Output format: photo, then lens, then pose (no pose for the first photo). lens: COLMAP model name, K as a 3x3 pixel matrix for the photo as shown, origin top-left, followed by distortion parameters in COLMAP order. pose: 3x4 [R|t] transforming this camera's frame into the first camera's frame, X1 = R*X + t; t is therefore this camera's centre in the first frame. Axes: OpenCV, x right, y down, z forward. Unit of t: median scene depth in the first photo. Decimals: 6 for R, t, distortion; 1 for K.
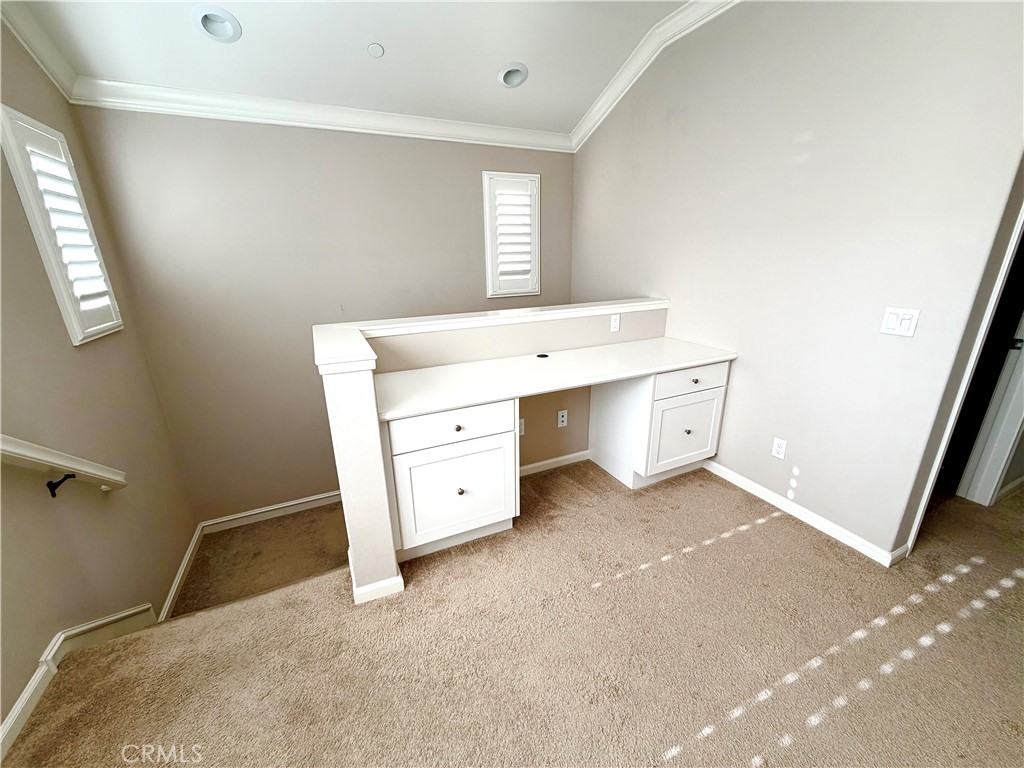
lens RADIAL K [[405.2, 0, 510.0], [0, 405.2, 385.6], [0, 0, 1]] dist [0.000261, 0.000251]
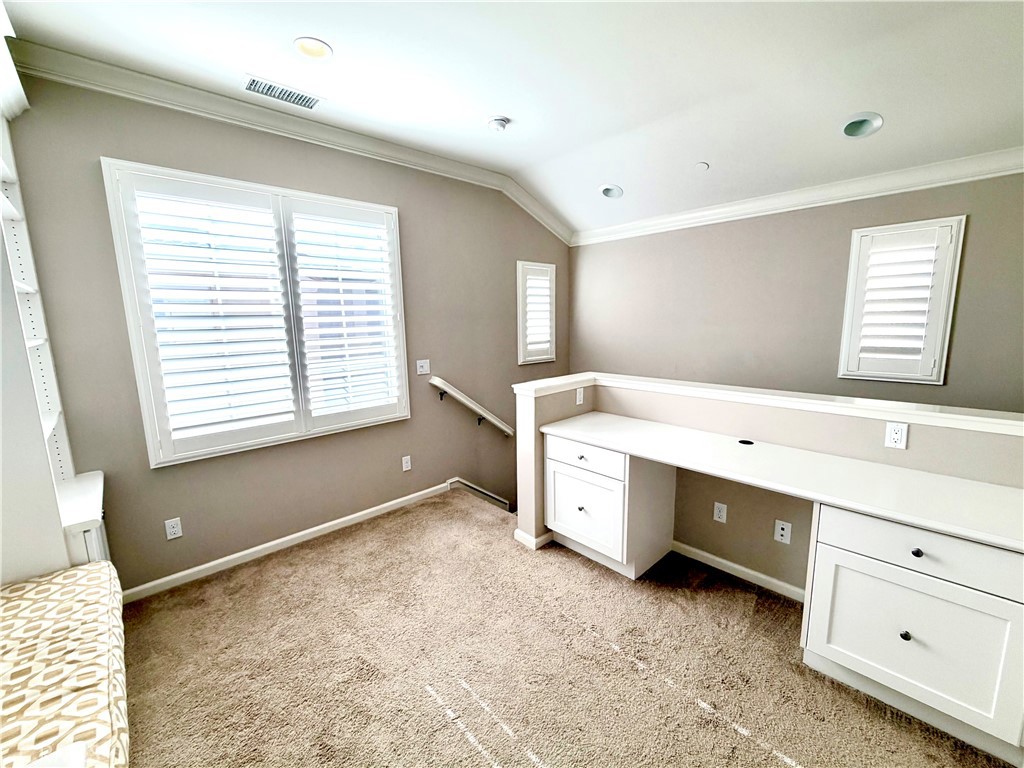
lens RADIAL K [[423.7, 0, 511.2], [0, 423.7, 385.7], [0, 0, 1]] dist [0.000019, -0.000181]
pose [[0.307772, 0.167007, -0.936688, 0.859830], [-0.281505, 0.956383, 0.078023, -0.133341], [0.908863, 0.239669, 0.341361, 0.199976]]
